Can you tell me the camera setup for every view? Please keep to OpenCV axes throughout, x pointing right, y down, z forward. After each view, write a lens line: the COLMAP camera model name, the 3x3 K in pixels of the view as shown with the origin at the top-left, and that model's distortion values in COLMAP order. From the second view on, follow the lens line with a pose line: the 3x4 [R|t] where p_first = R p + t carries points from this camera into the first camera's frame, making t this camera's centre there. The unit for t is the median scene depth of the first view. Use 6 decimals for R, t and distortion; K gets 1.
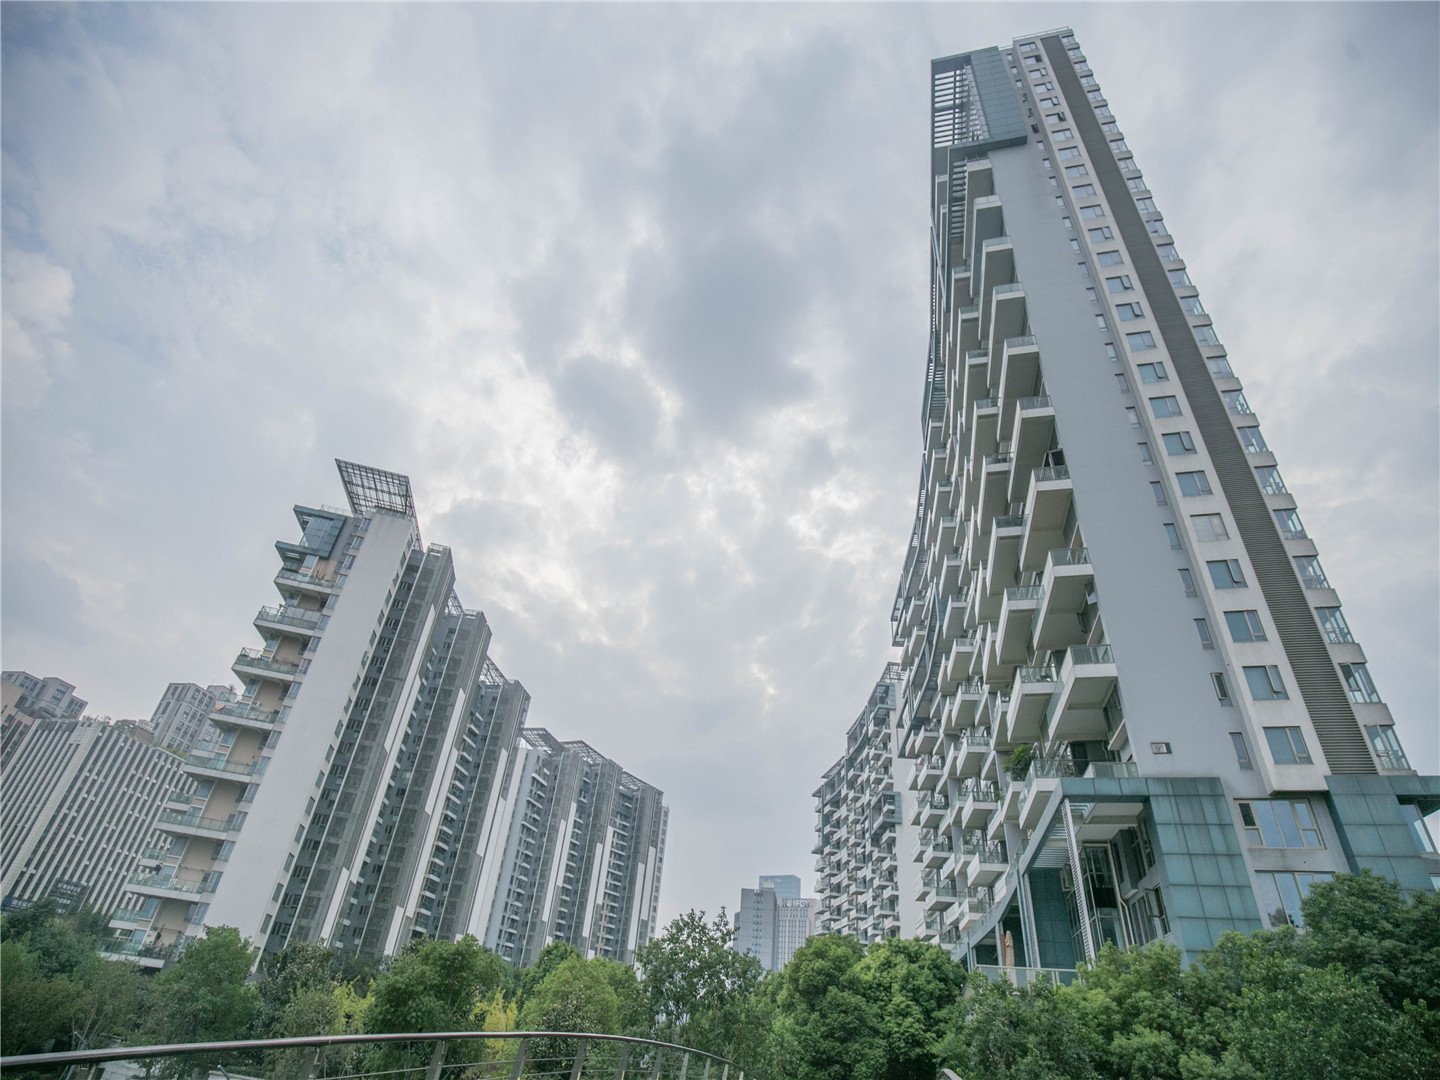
lens RADIAL K [[737.4, 0, 709.6], [0, 737.4, 549.7], [0, 0, 1]] dist [-0.014694, 0.000386]
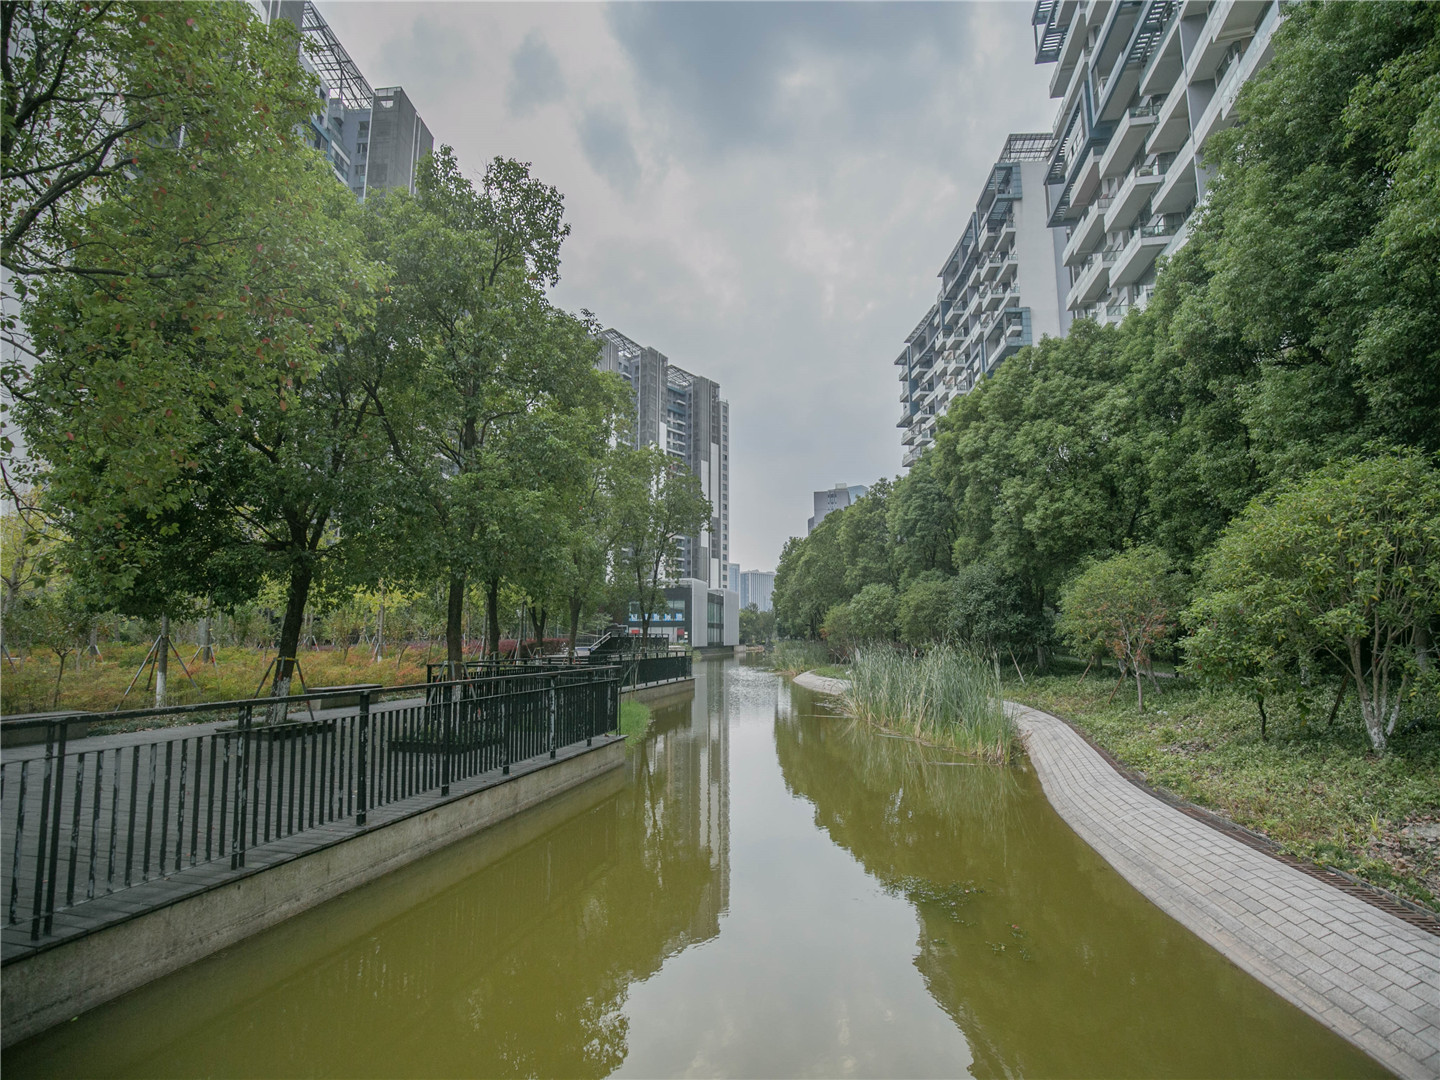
lens RADIAL K [[736.0, 0, 740.6], [0, 736.0, 534.4], [0, 0, 1]] dist [-0.027529, 0.001389]
pose [[0.993456, -0.100346, -0.054552, -0.010439], [0.114100, 0.893378, 0.434577, 0.138896], [0.005128, -0.437958, 0.898981, 0.179534]]
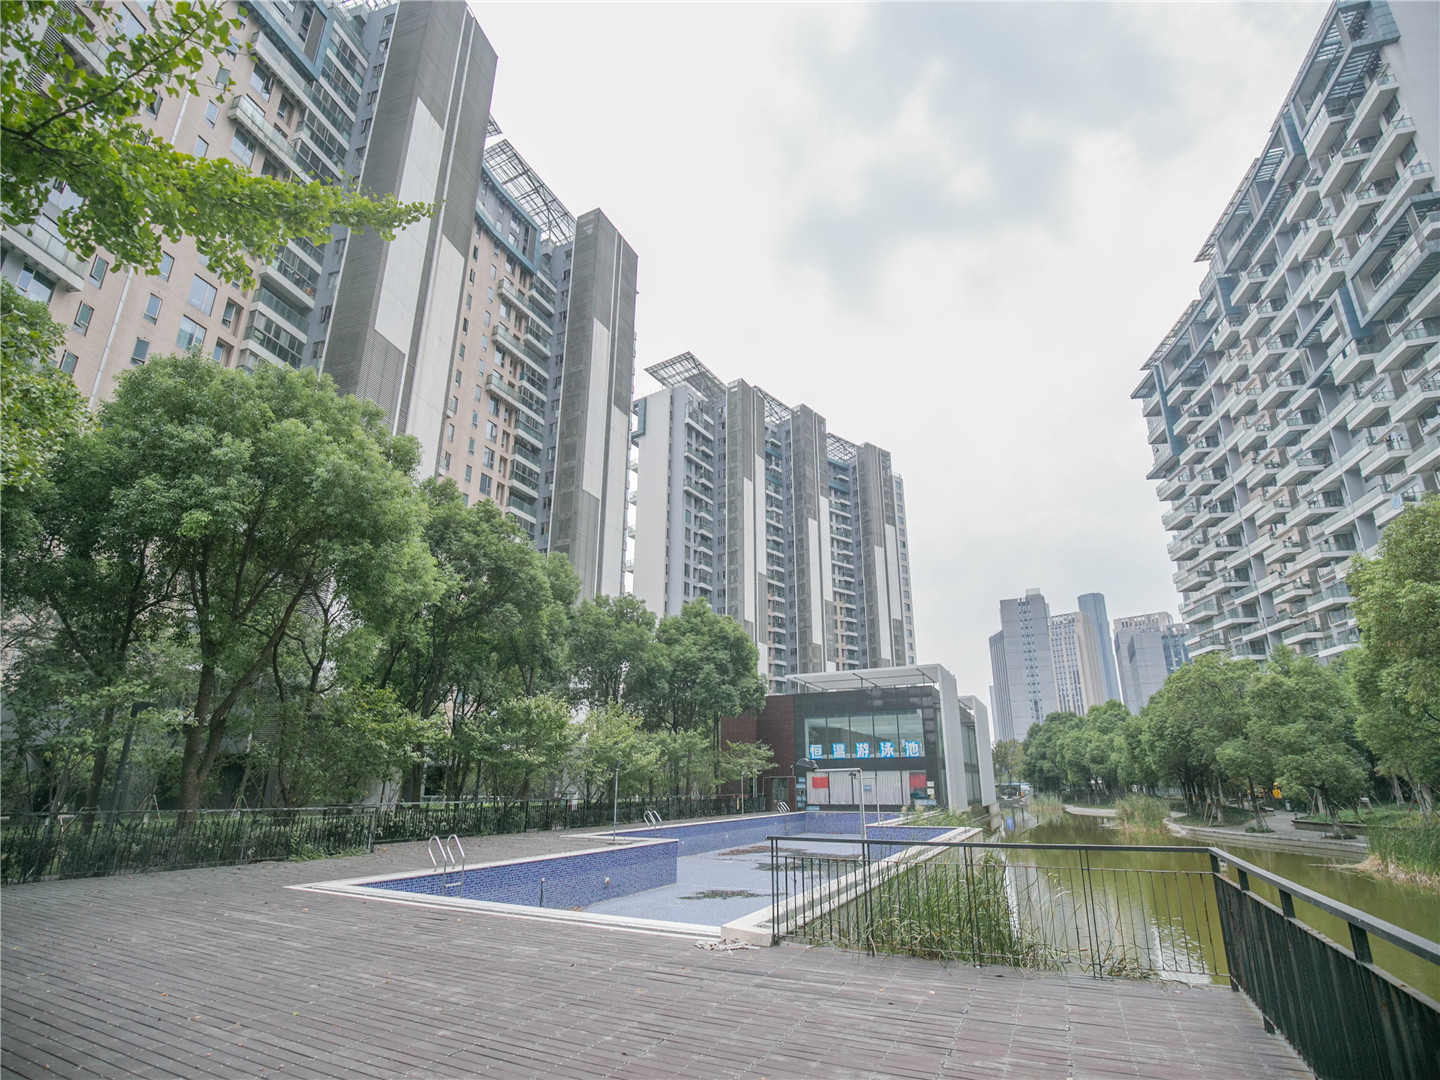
lens RADIAL K [[736.0, 0, 740.6], [0, 736.0, 534.4], [0, 0, 1]] dist [-0.027529, 0.001389]
pose [[0.958482, -0.171113, -0.228107, -0.064155], [0.223997, 0.946830, 0.230951, 0.254943], [0.176460, -0.272458, 0.945848, 0.366380]]
